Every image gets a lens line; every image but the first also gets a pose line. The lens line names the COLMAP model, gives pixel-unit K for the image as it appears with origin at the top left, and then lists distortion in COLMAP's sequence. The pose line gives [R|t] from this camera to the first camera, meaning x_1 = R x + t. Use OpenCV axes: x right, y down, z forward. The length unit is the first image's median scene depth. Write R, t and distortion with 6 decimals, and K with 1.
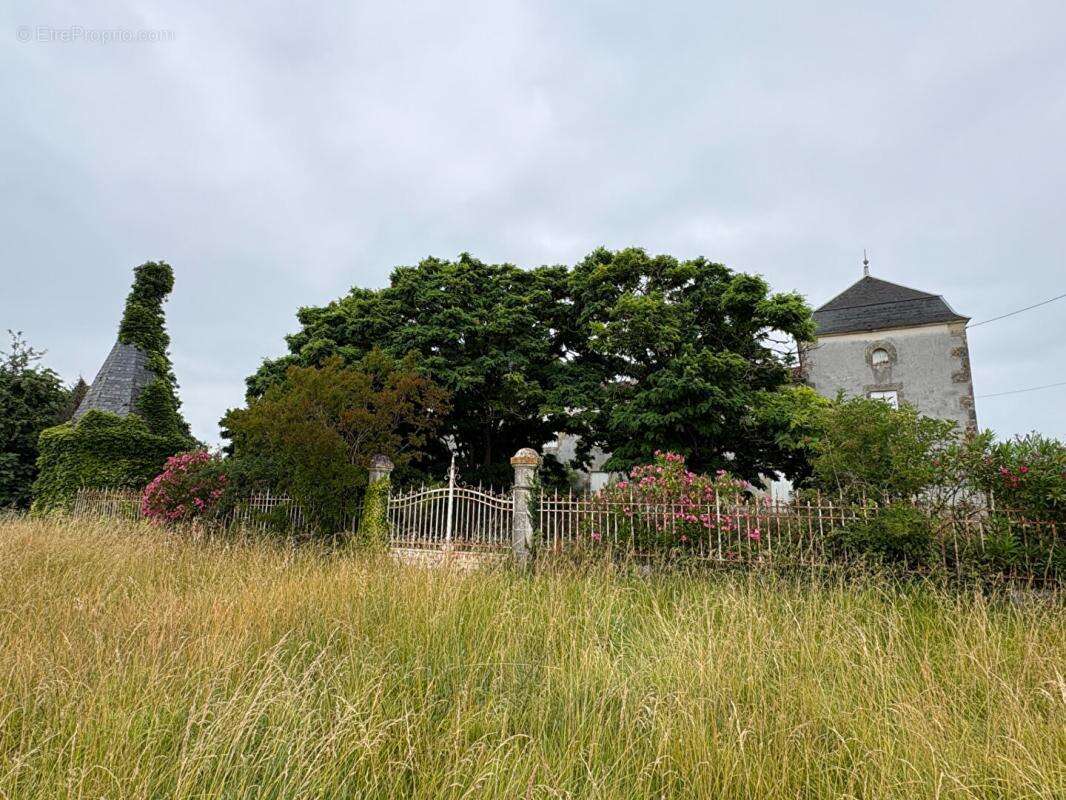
lens RADIAL K [[570.1, 0, 533.0], [0, 570.1, 405.3], [0, 0, 1]] dist [-0.004731, -0.000416]
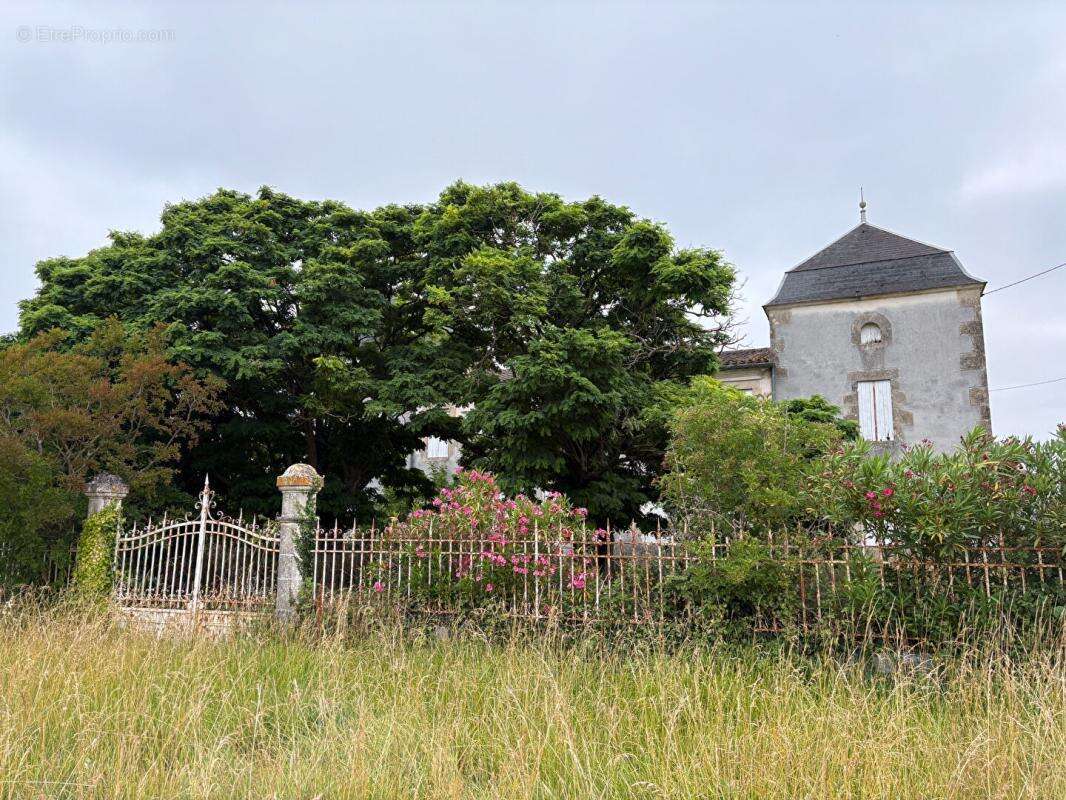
lens RADIAL K [[796.9, 0, 530.1], [0, 796.9, 404.2], [0, 0, 1]] dist [0.018526, -0.006241]
pose [[0.997654, -0.000766, 0.068457, 0.151269], [0.000142, 0.999958, 0.009120, -0.005895], [-0.068462, -0.009089, 0.997612, -0.008971]]
